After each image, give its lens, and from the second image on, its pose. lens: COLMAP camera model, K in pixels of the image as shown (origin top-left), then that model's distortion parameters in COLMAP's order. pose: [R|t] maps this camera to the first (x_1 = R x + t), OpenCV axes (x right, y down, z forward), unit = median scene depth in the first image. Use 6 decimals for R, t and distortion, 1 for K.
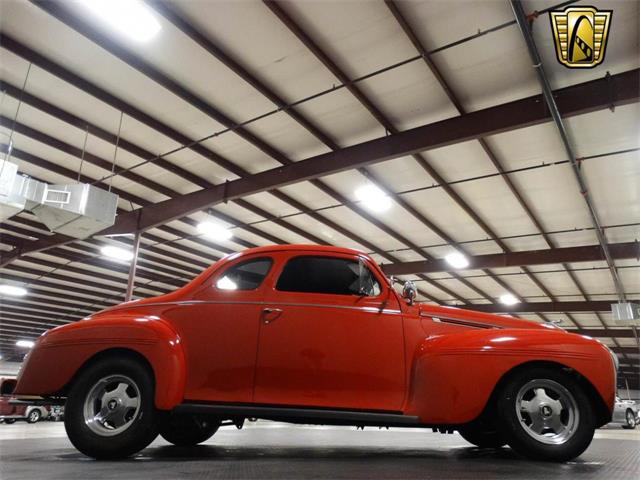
lens RADIAL K [[454.8, 0, 360.8], [0, 454.8, 250.5], [0, 0, 1]] dist [-0.048998, 0.022764]
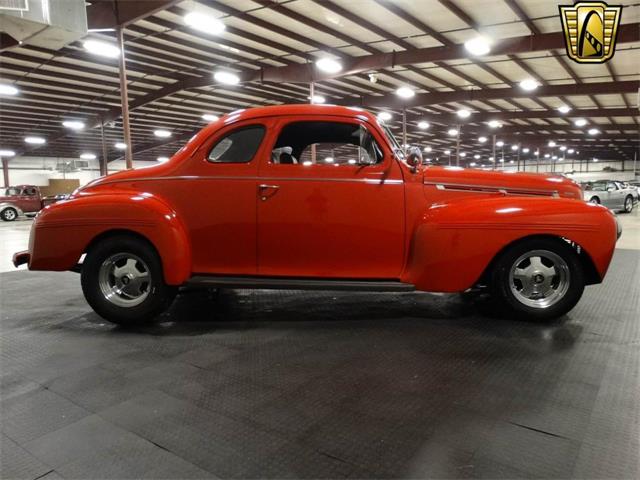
lens RADIAL K [[454.8, 0, 360.8], [0, 454.8, 250.5], [0, 0, 1]] dist [-0.048998, 0.022764]
pose [[0.999670, 0.015362, -0.020569, 0.019938], [-0.004119, 0.886793, 0.462148, -0.176425], [0.025340, -0.461911, 0.886564, 0.084971]]
